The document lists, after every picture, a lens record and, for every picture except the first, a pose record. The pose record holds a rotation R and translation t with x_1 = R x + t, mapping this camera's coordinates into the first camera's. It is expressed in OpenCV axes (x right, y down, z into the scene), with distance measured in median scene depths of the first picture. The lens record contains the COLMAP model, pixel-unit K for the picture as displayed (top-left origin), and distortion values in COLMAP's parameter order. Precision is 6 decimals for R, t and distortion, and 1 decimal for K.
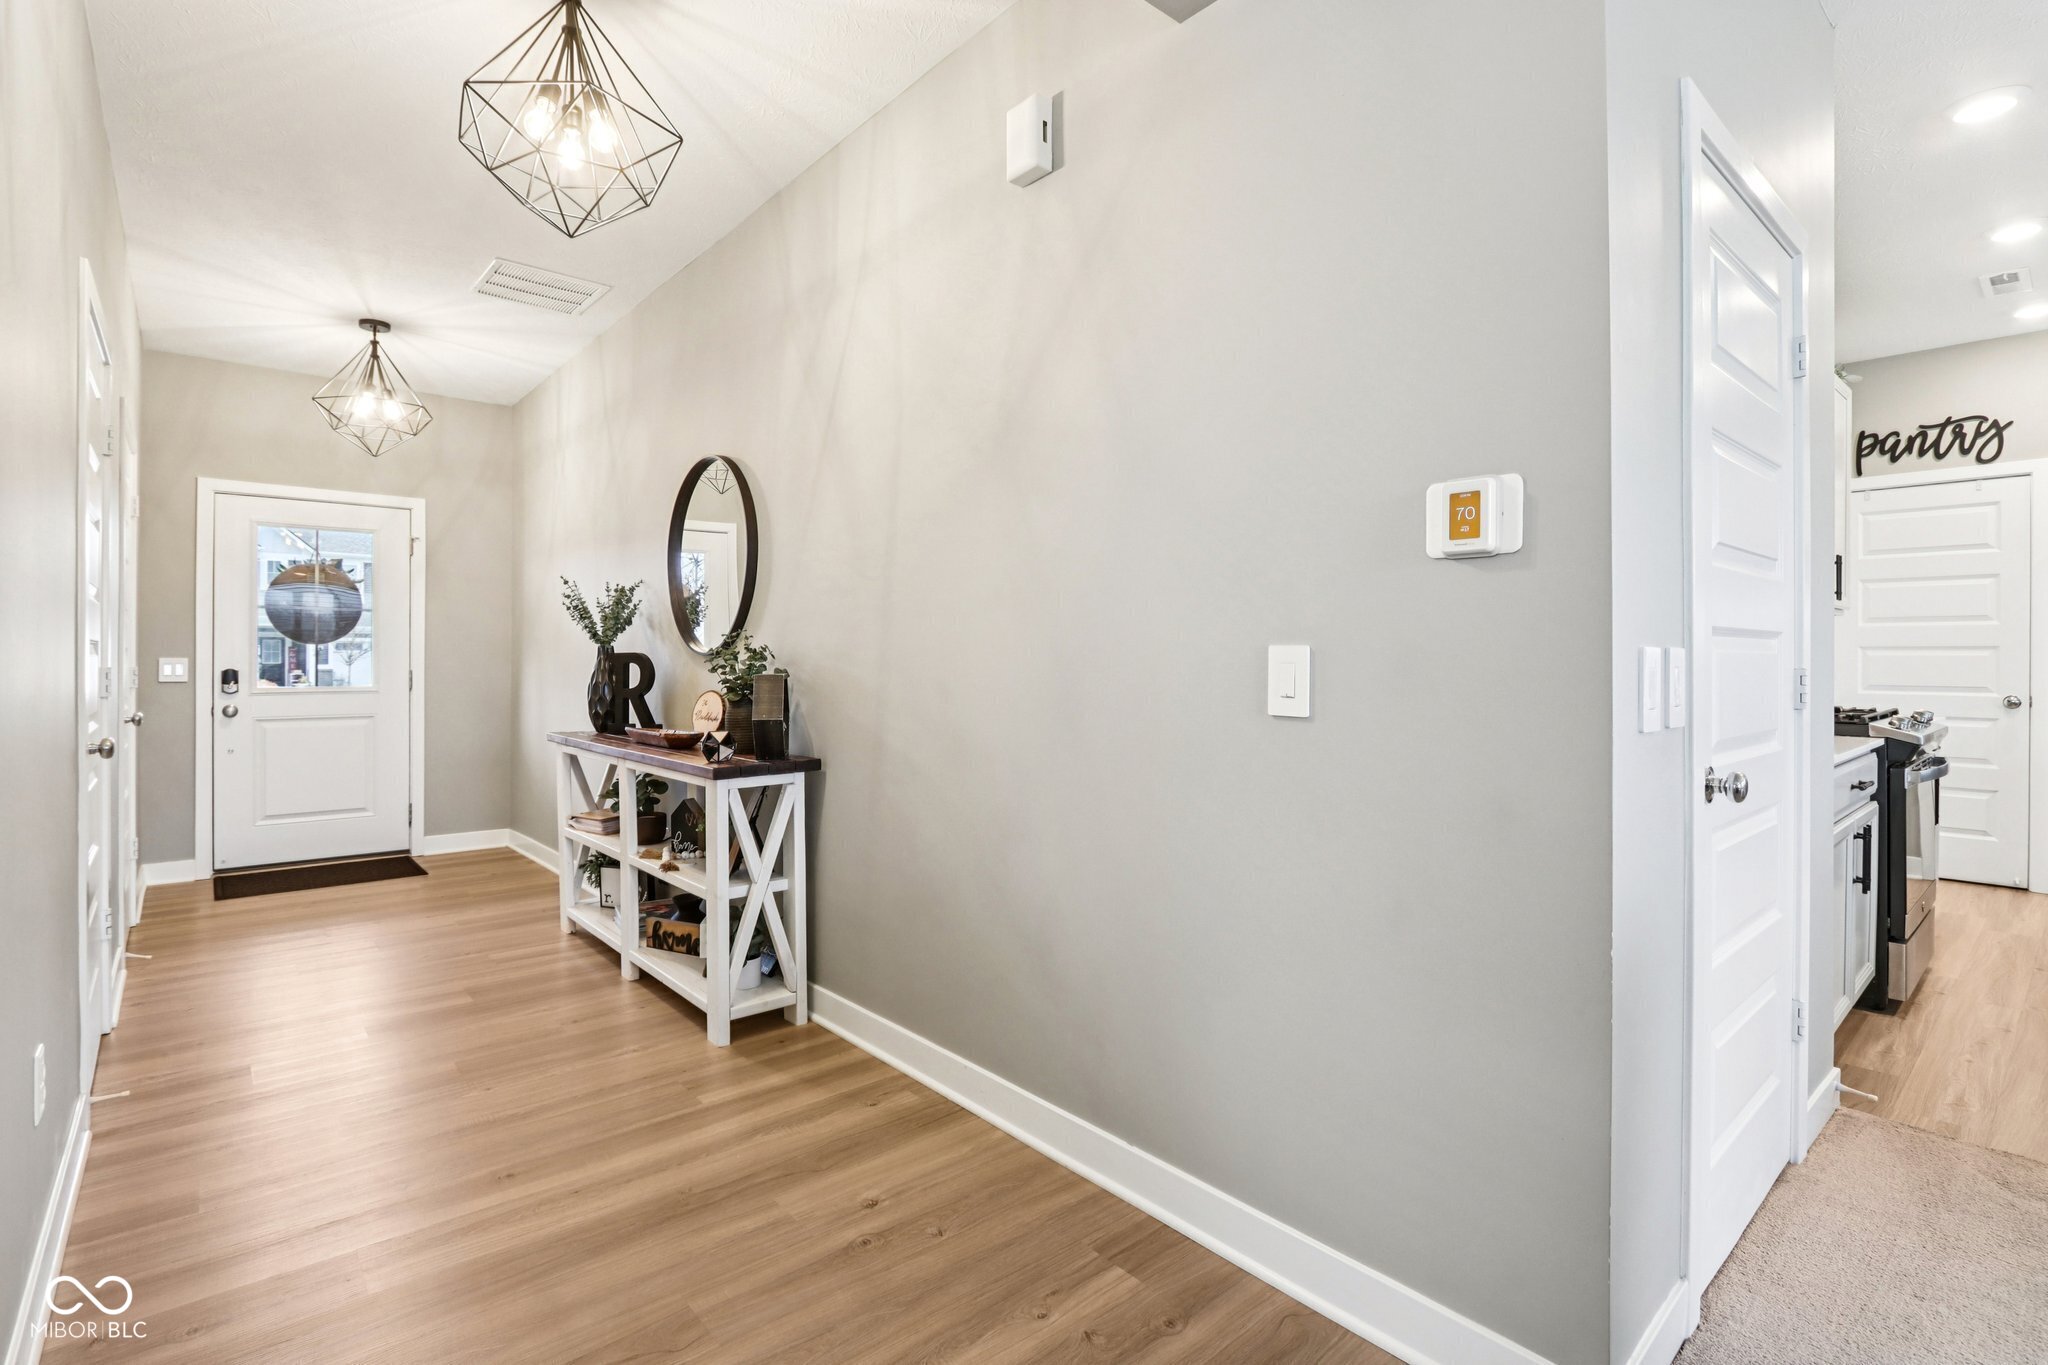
lens RADIAL K [[986.1, 0, 1025.0], [0, 986.1, 673.7], [0, 0, 1]] dist [-0.001604, -0.000055]
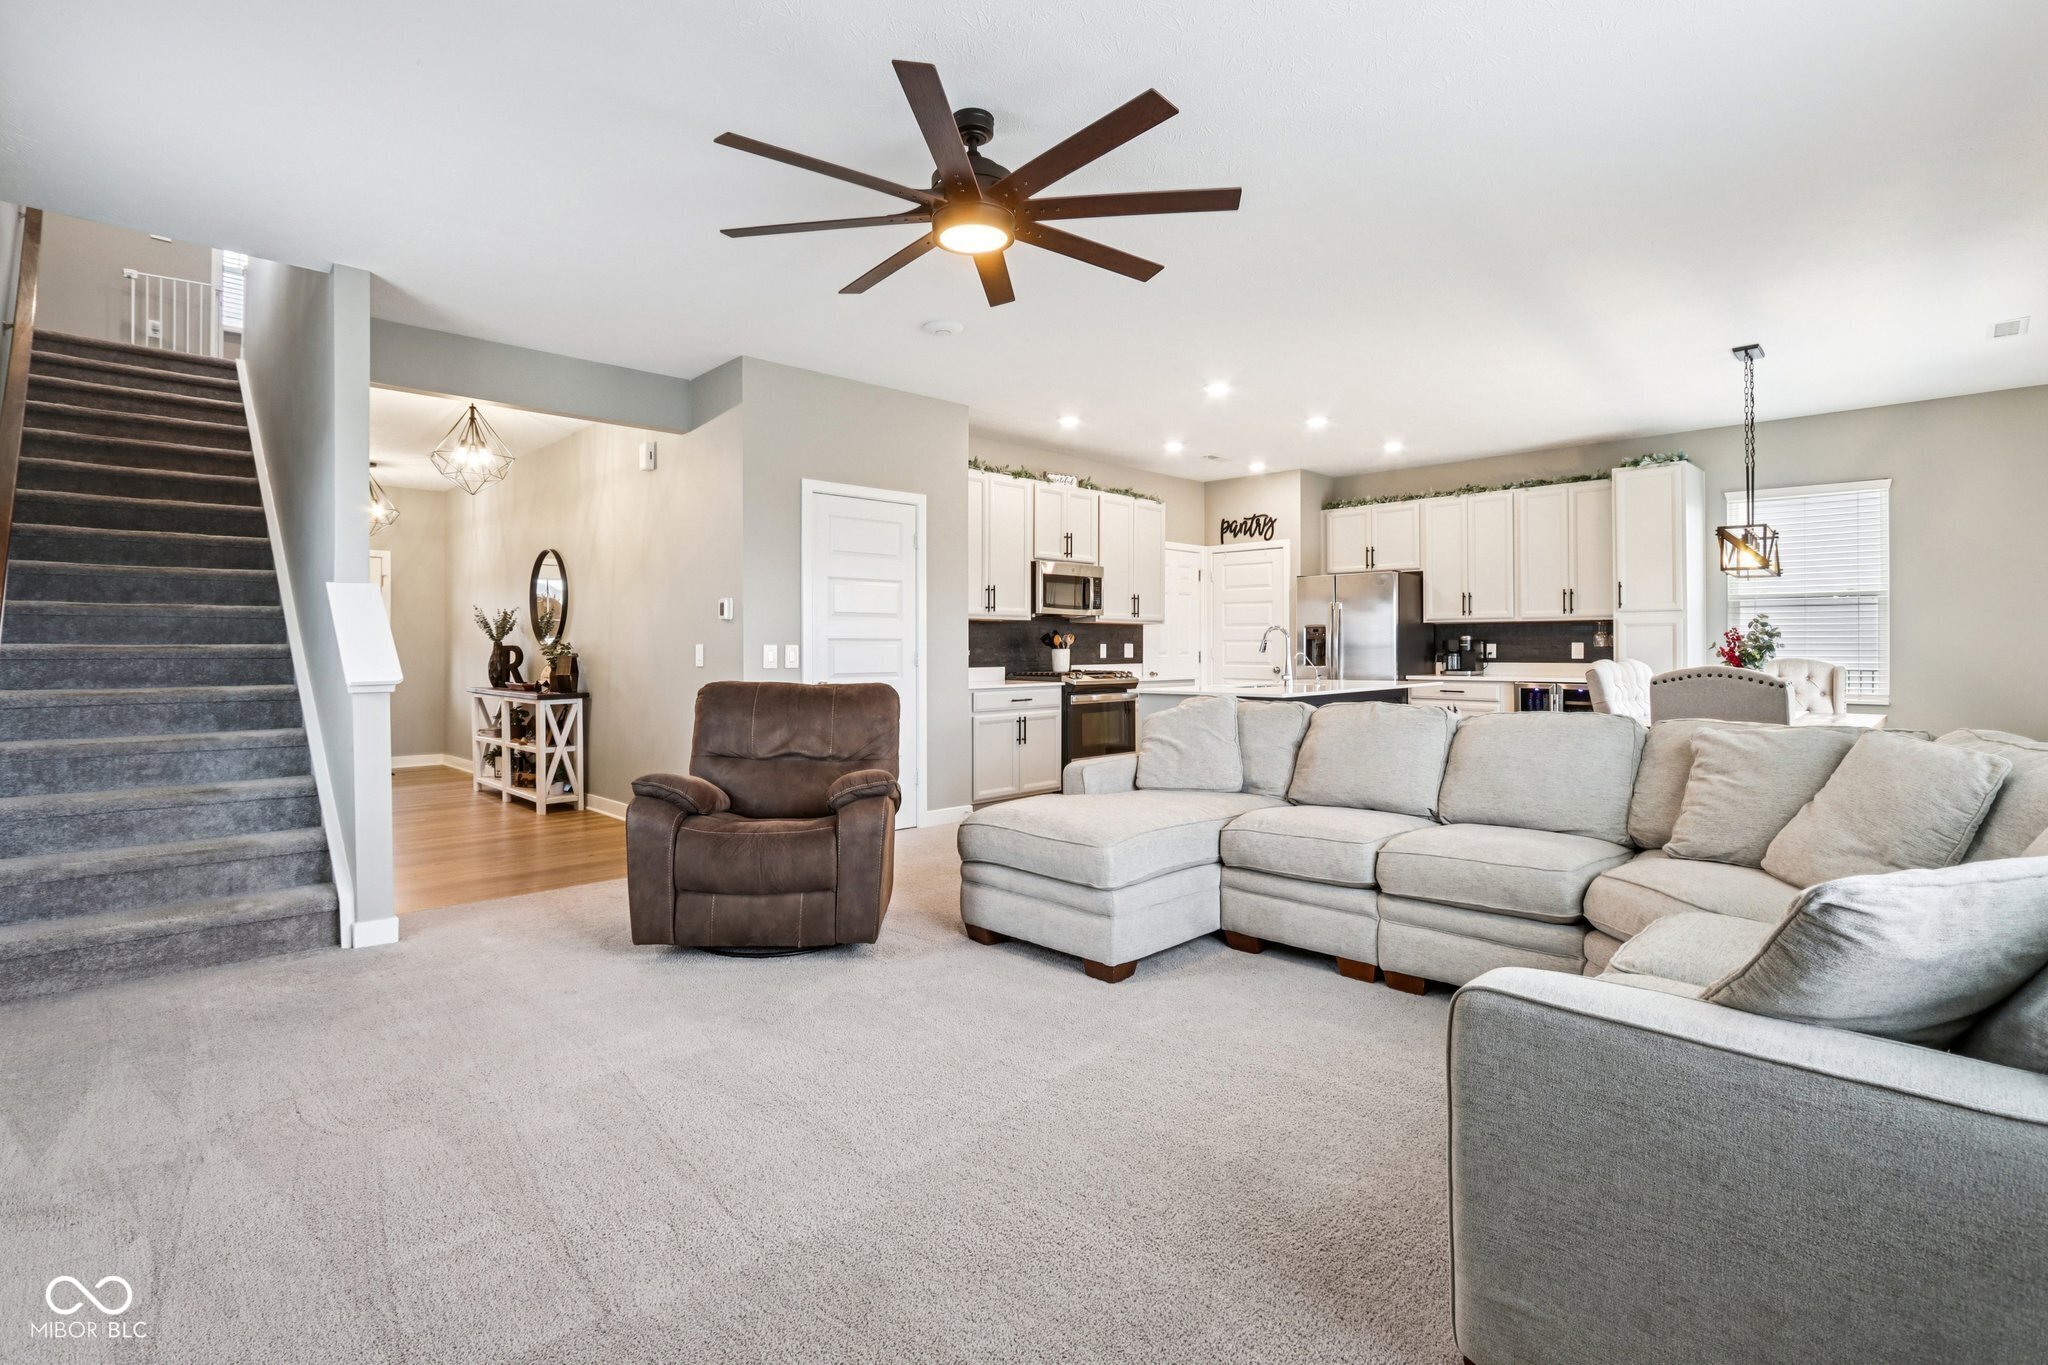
lens RADIAL K [[986.1, 0, 1027.9], [0, 986.1, 652.5], [0, 0, 1]] dist [-0.001604, -0.000055]
pose [[0.998231, -0.003962, 0.059329, 0.529662], [0.004473, 0.999954, -0.008488, 0.014305], [-0.059292, 0.008739, 0.998202, -1.052639]]
